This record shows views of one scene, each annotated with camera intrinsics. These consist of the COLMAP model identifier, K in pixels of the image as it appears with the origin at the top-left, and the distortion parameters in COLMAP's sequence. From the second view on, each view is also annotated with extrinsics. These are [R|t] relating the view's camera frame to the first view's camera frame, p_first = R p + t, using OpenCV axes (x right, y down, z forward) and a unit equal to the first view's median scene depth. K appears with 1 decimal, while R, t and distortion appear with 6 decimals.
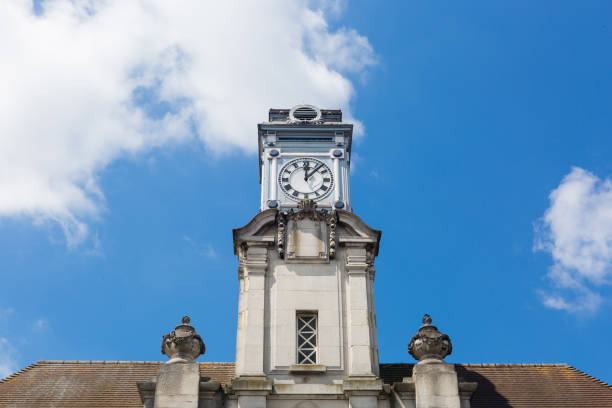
lens RADIAL K [[921.9, 0, 308.9], [0, 921.9, 185.5], [0, 0, 1]] dist [-0.041506, -0.110435]
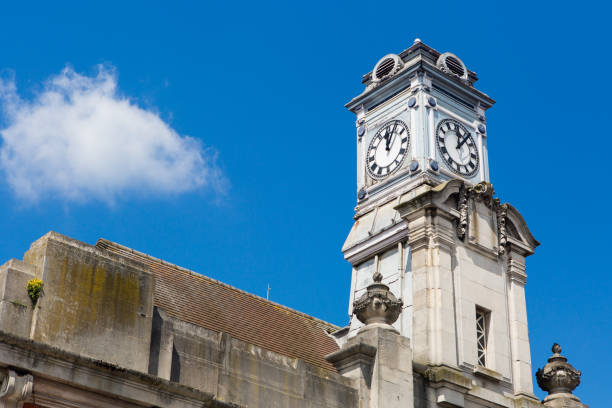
lens RADIAL K [[1223.8, 0, 306.0], [0, 1223.8, 204.0], [0, 0, 1]] dist [-0.044221, -0.061232]
pose [[0.767468, 0.327646, 0.551036, -0.820911], [-0.408980, 0.912136, 0.027261, 0.077778], [-0.493688, -0.246284, 0.834036, 0.090938]]
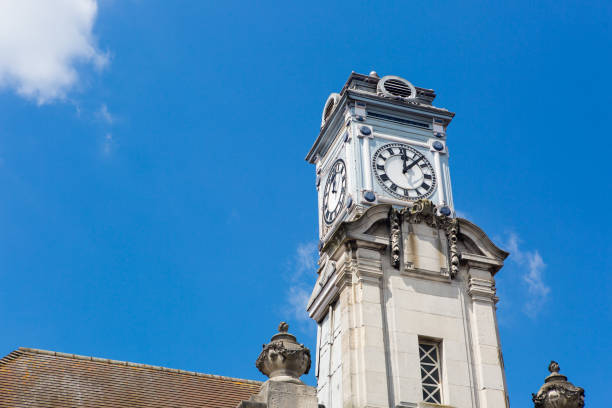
lens RADIAL K [[1187.3, 0, 306.0], [0, 1187.3, 204.0], [0, 0, 1]] dist [-0.028008, -0.181786]
pose [[0.947309, 0.170989, 0.270866, -0.398758], [-0.182766, 0.982979, 0.018669, 0.019541], [-0.263063, -0.067190, 0.962436, 0.025855]]
